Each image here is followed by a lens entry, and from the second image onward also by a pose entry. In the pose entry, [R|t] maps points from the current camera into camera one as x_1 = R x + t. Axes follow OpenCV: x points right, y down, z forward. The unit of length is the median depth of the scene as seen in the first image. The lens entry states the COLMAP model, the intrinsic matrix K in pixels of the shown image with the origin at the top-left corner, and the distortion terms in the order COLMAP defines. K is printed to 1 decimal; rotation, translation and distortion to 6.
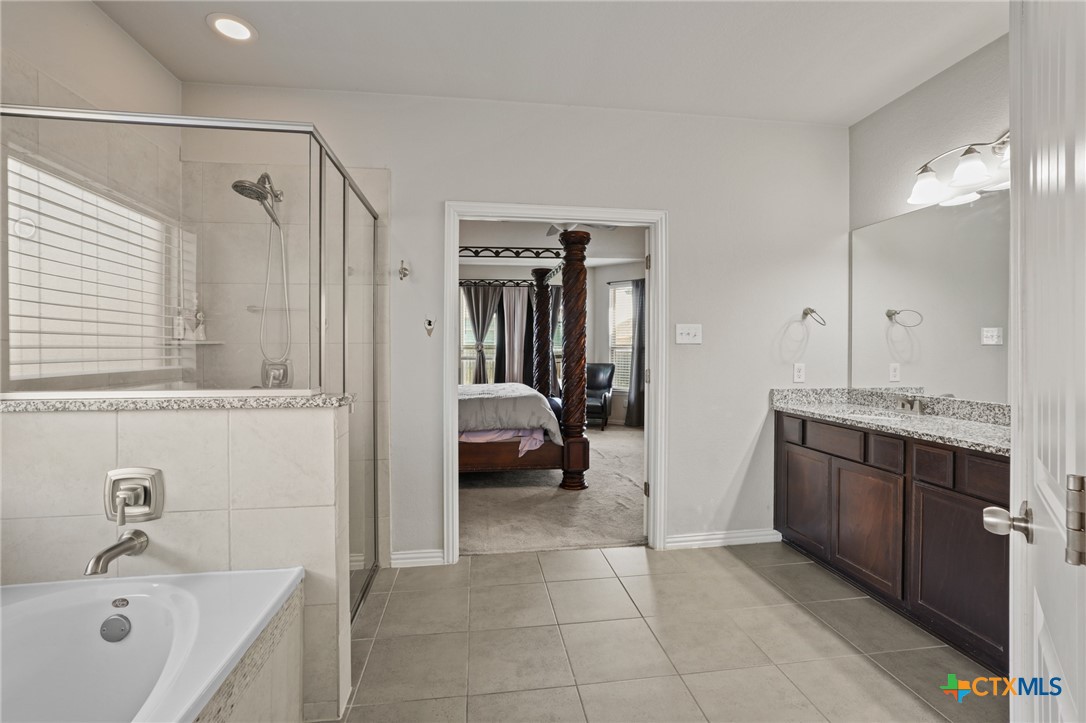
lens RADIAL K [[486.9, 0, 546.1], [0, 486.9, 356.0], [0, 0, 1]] dist [0.000324, 0.000066]
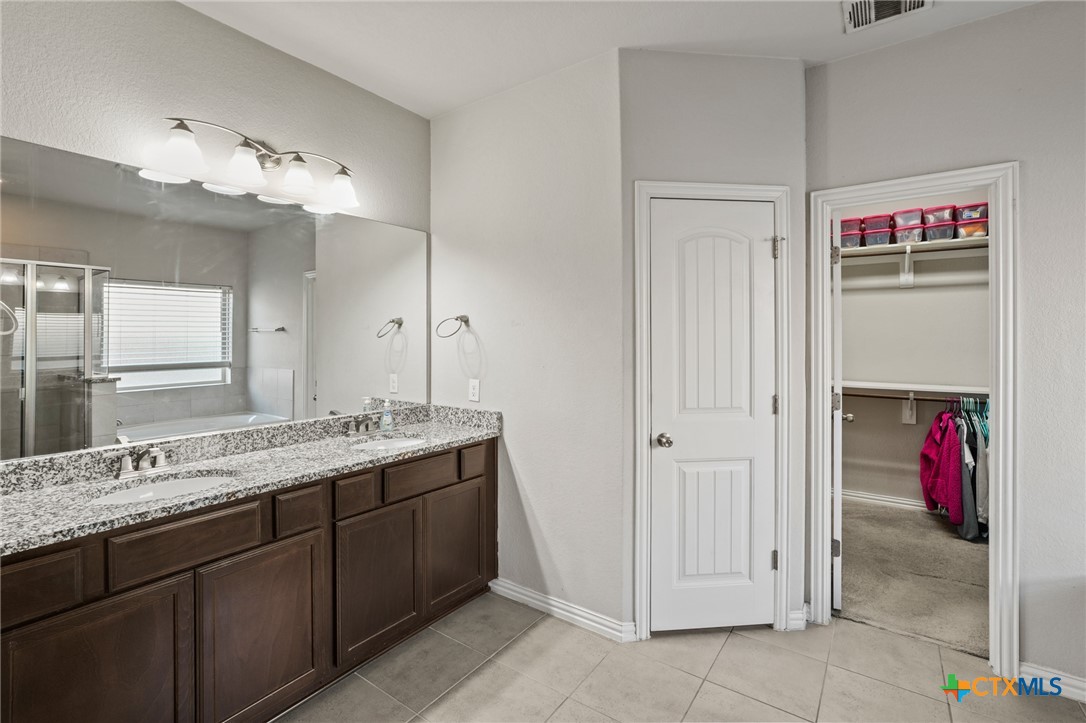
lens RADIAL K [[501.4, 0, 540.2], [0, 501.4, 339.2], [0, 0, 1]] dist [-0.024925, 0.003714]
pose [[-0.729140, 0.000016, 0.684364, -0.120816], [0.007858, 0.999934, 0.008348, -0.077249], [-0.684319, 0.011464, -0.729093, 1.331207]]
